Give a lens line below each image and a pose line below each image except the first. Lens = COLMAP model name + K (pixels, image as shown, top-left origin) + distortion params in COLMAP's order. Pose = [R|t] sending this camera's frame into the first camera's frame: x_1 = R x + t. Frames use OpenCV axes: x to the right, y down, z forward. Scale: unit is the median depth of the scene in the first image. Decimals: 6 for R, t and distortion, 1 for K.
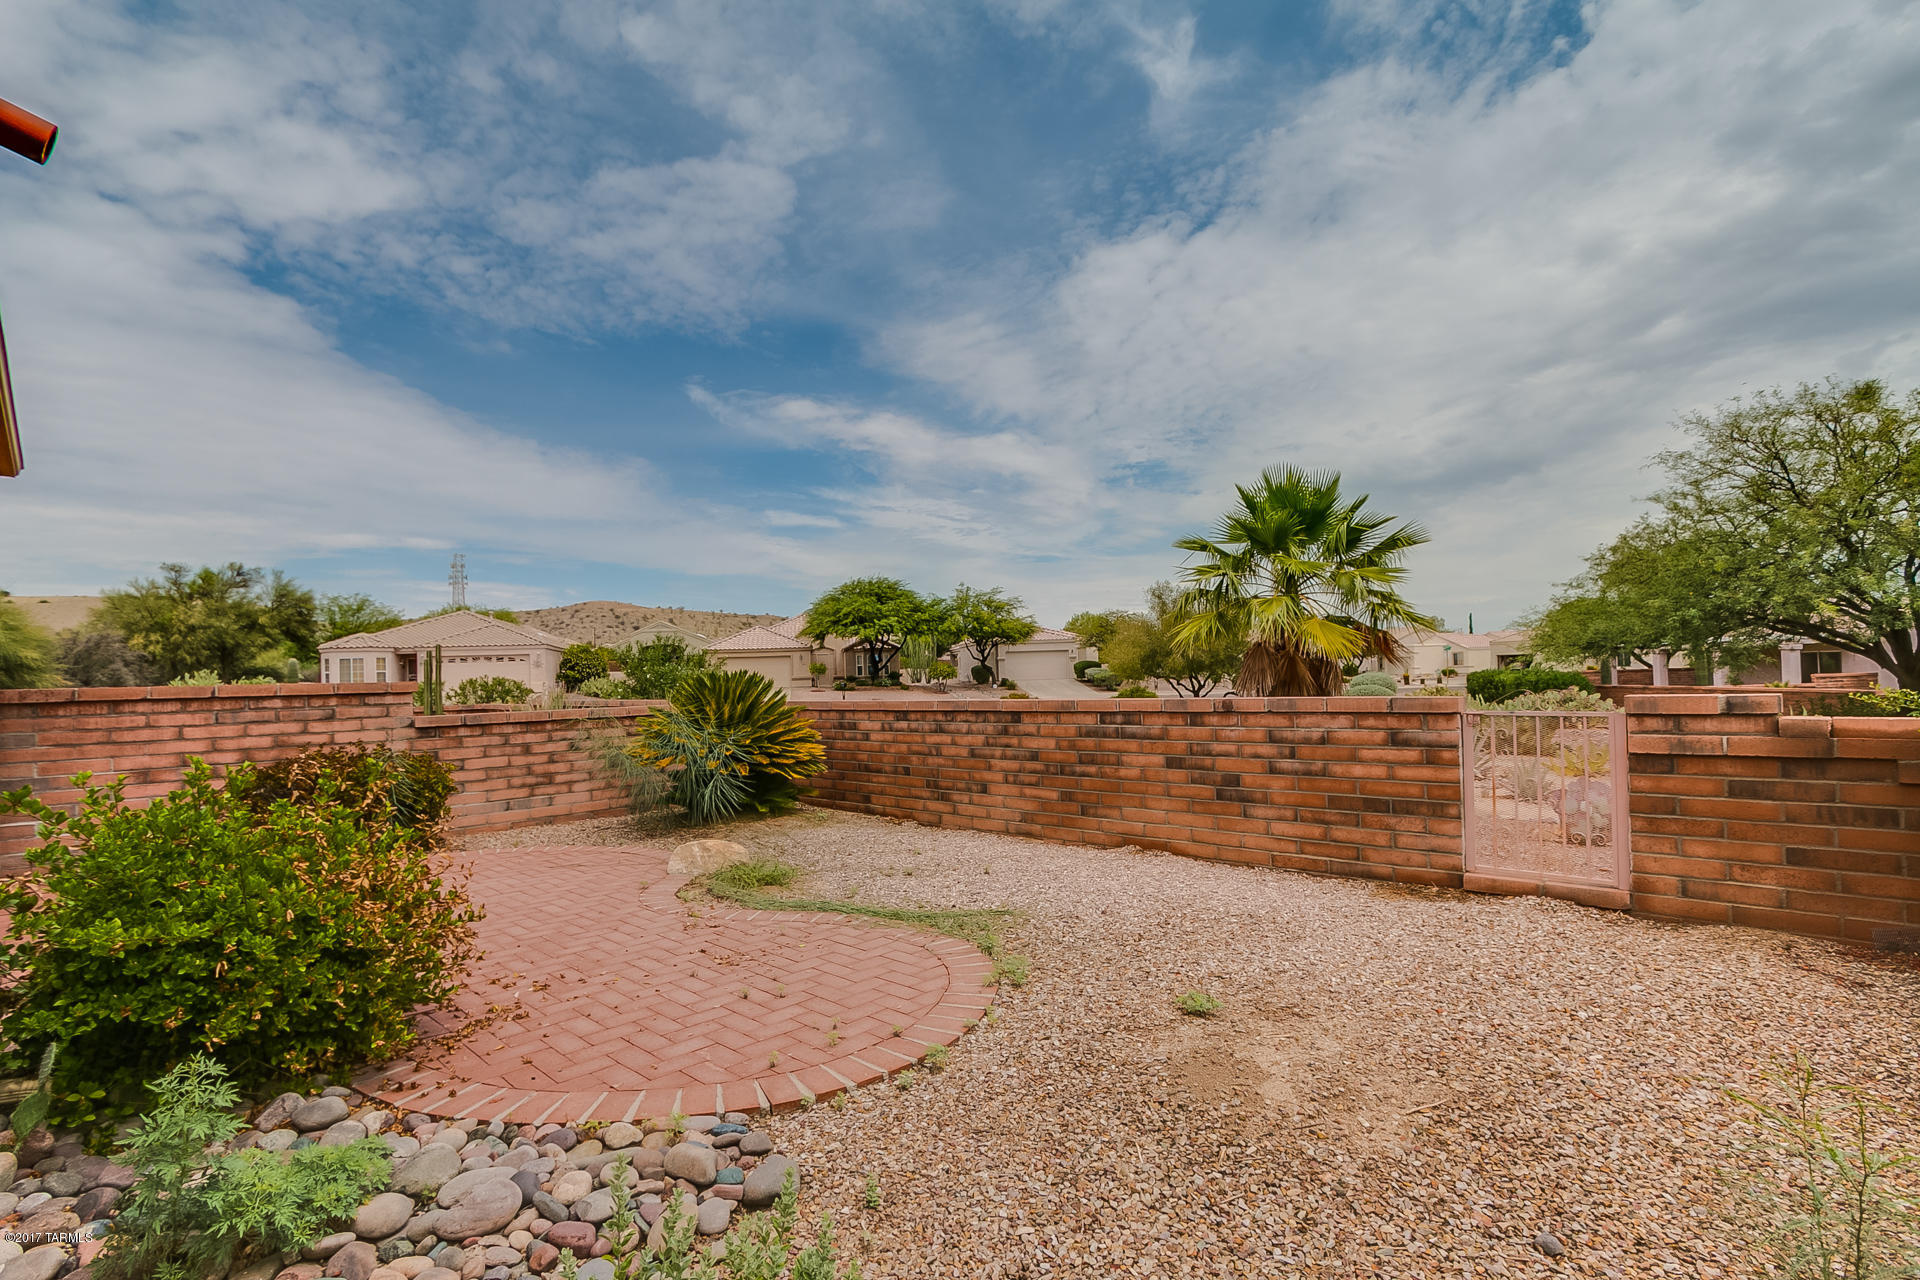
lens RADIAL K [[910.0, 0, 955.6], [0, 910.0, 651.7], [0, 0, 1]] dist [-0.021312, 0.000276]
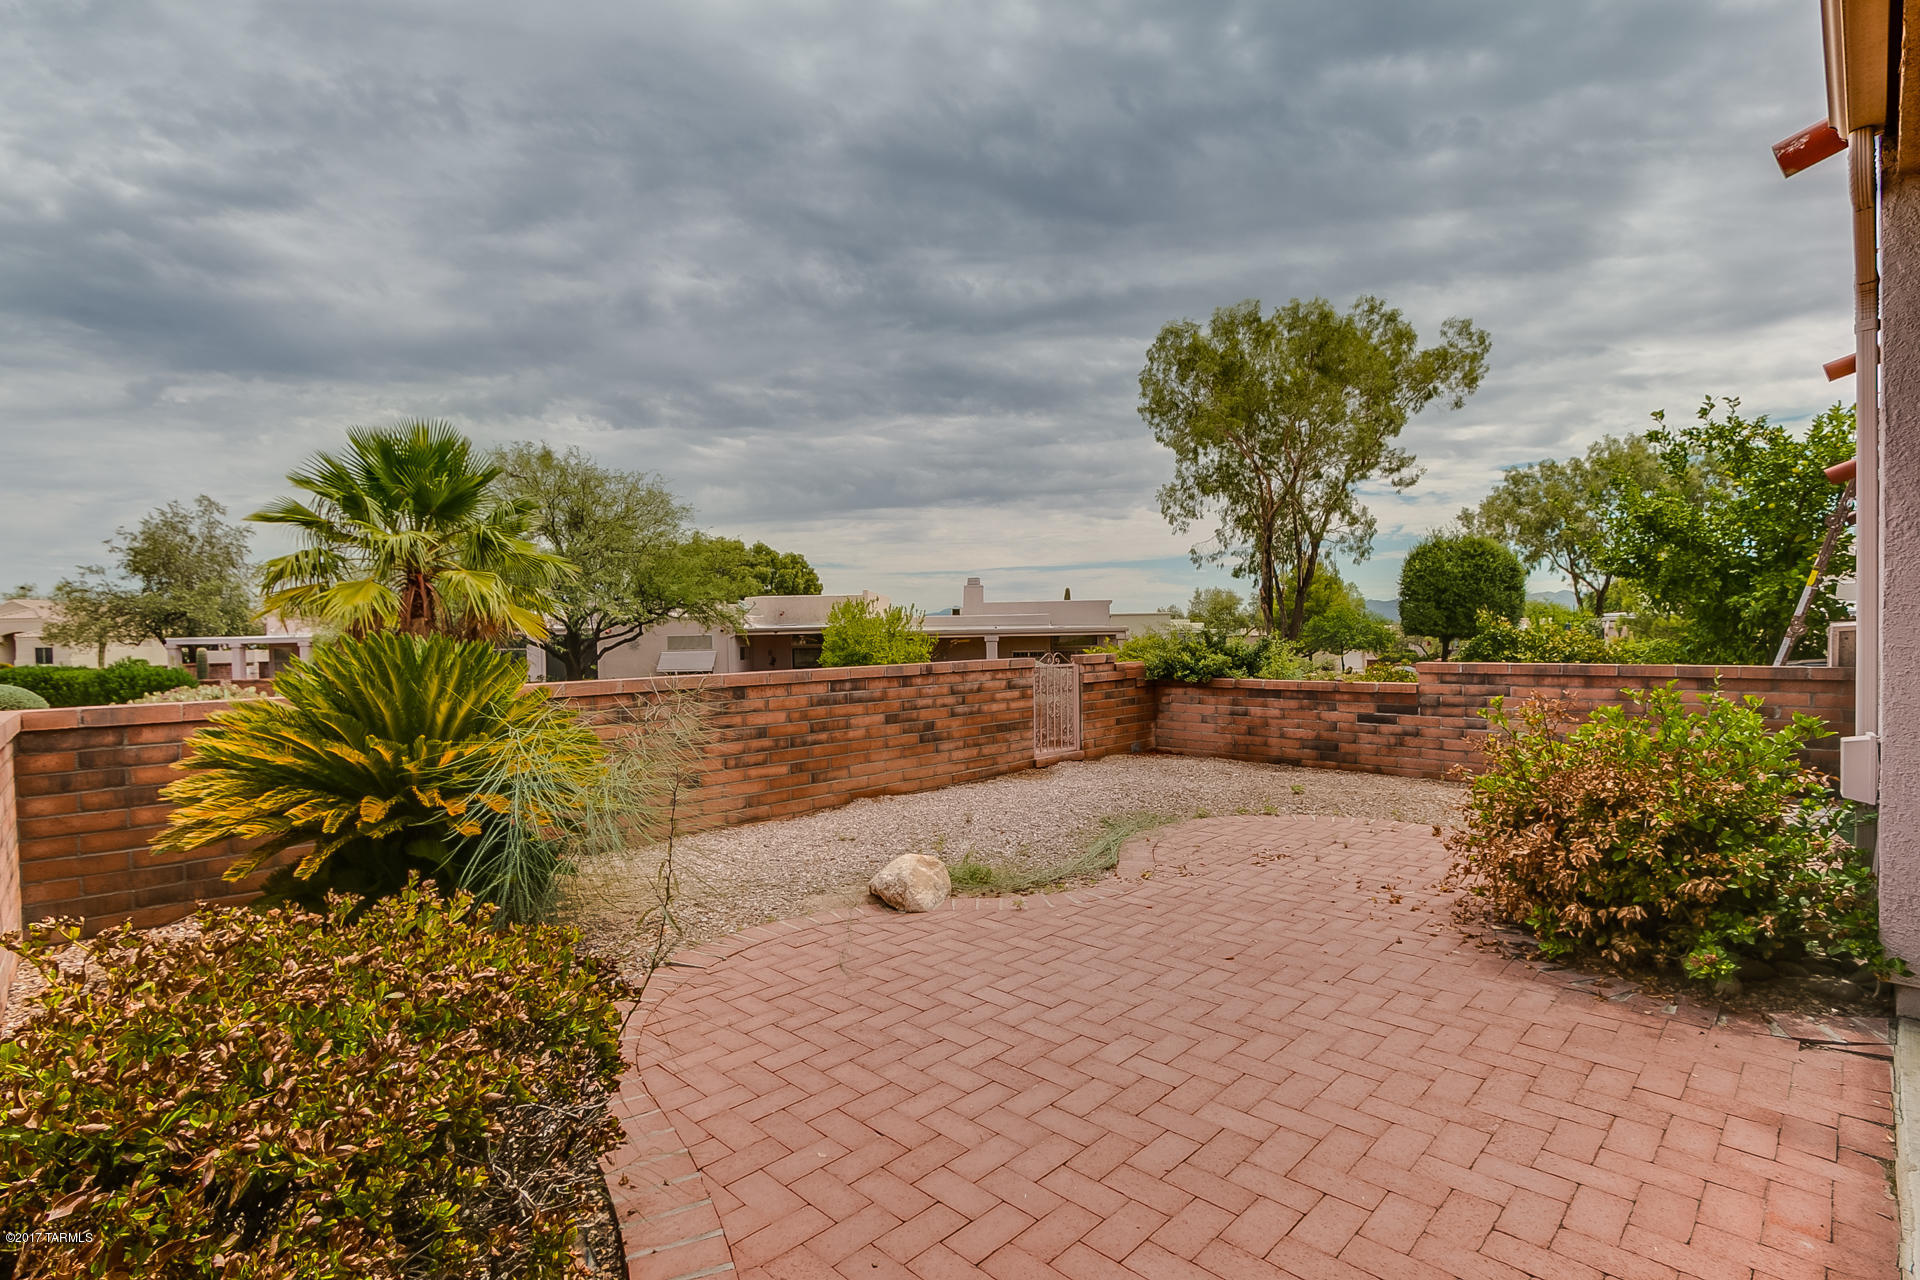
lens RADIAL K [[910.0, 0, 958.3], [0, 910.0, 634.2], [0, 0, 1]] dist [-0.021312, 0.000276]
pose [[0.016032, 0.027906, 0.999482, -0.883029], [-0.008513, 0.999578, -0.027772, 0.039368], [-0.999835, -0.008064, 0.016263, 0.819443]]
